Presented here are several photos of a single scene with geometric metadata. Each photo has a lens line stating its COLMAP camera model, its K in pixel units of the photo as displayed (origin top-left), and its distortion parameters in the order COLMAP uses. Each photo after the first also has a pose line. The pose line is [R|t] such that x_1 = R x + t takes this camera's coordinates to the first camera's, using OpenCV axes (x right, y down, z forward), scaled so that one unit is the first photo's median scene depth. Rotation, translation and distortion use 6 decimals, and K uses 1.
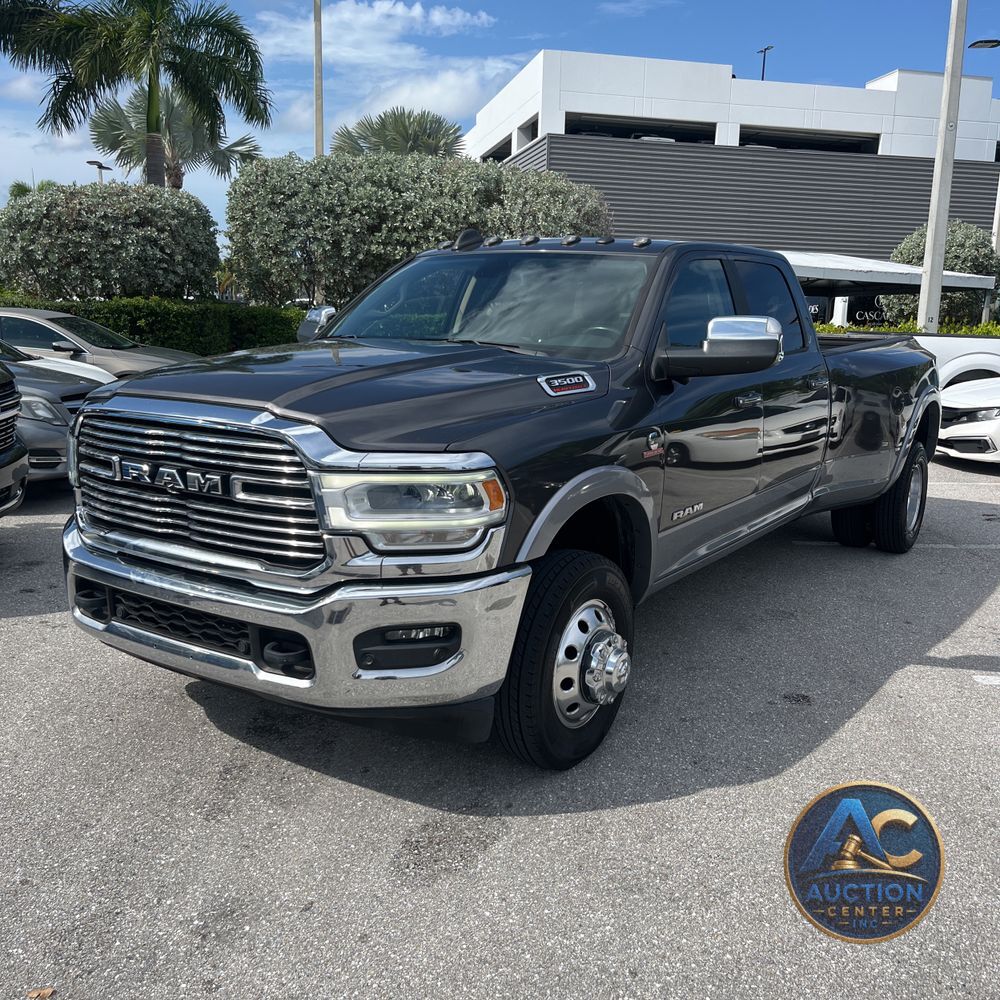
lens RADIAL K [[1020.2, 0, 491.9], [0, 1020.2, 515.3], [0, 0, 1]] dist [0.064845, -0.101740]
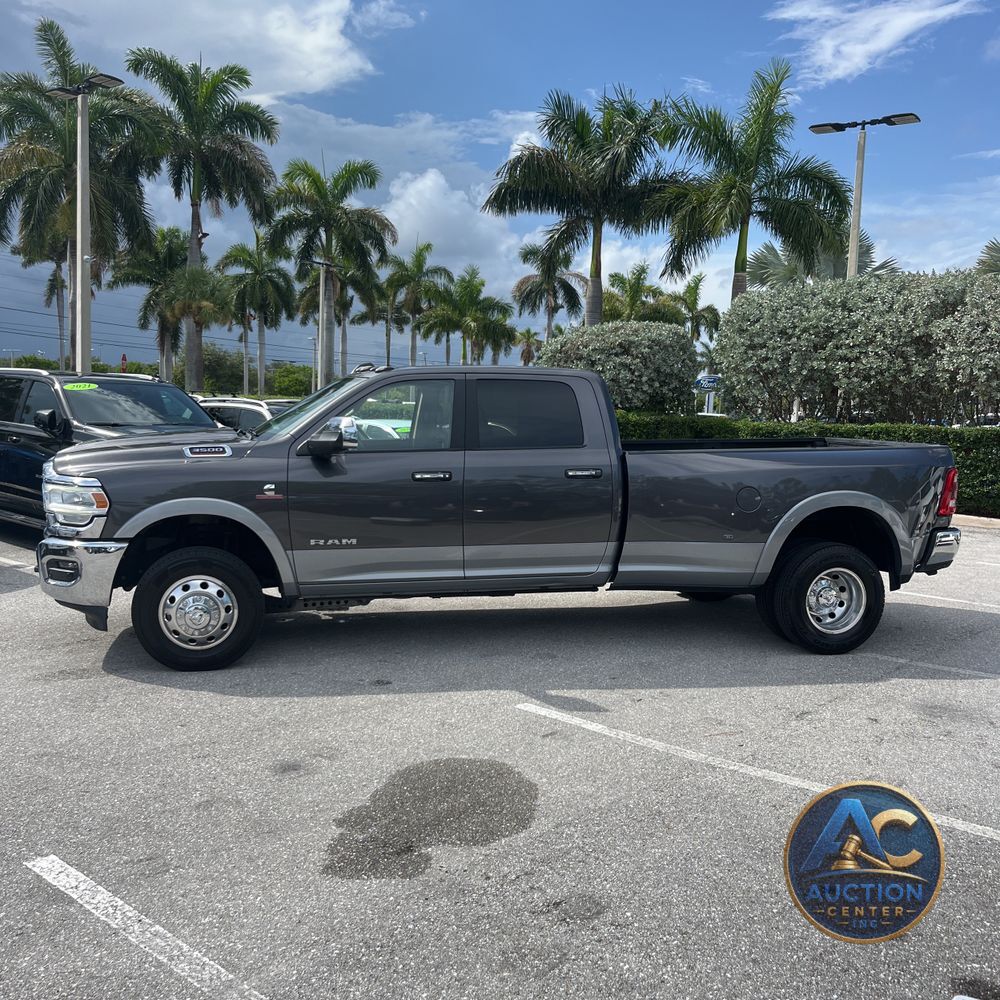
lens RADIAL K [[1020.2, 0, 491.9], [0, 1020.2, 515.3], [0, 0, 1]] dist [0.064845, -0.101740]
pose [[0.733585, 0.068596, -0.676127, 0.372563], [-0.142610, 0.988279, -0.054464, 0.001604], [0.664466, 0.136377, 0.734769, 0.008858]]
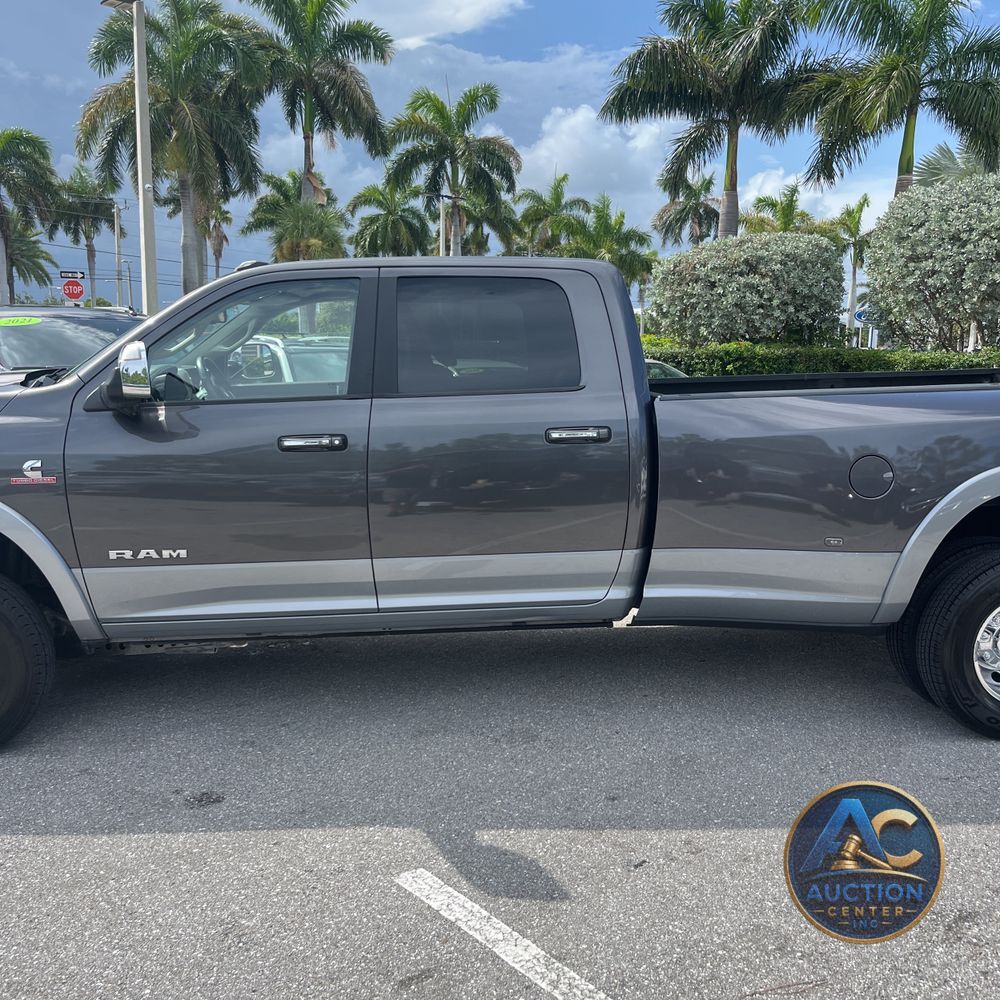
lens RADIAL K [[1011.6, 0, 497.3], [0, 1011.6, 512.9], [0, 0, 1]] dist [0.021118, 0.003450]
pose [[0.626561, 0.107331, -0.771947, 0.291527], [-0.143780, 0.989390, 0.020864, -0.028077], [0.765995, 0.097918, 0.635345, 0.176004]]
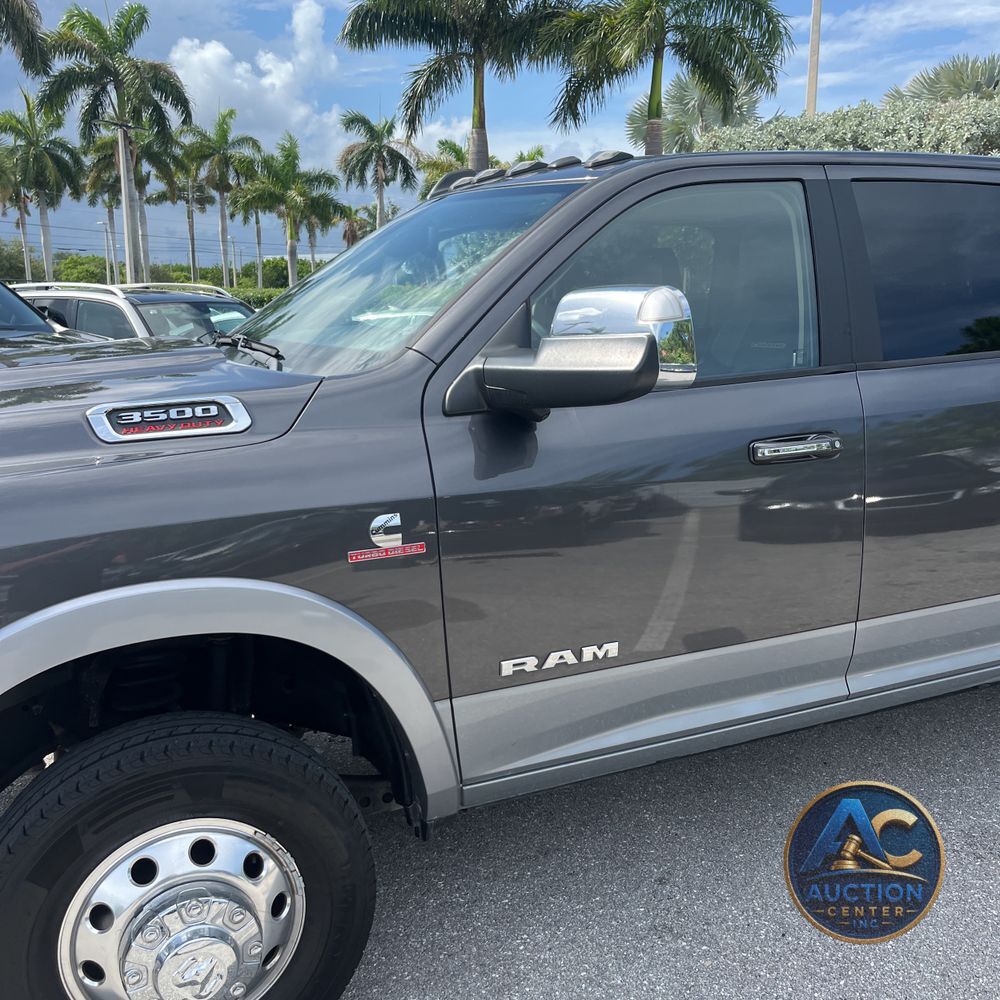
lens RADIAL K [[1019.4, 0, 483.1], [0, 1019.4, 501.5], [0, 0, 1]] dist [0.023799, -0.018137]
pose [[0.843856, 0.077262, -0.530978, 0.115379], [-0.077659, 0.996746, 0.021616, -0.024849], [0.530920, 0.022995, 0.847110, 0.142442]]
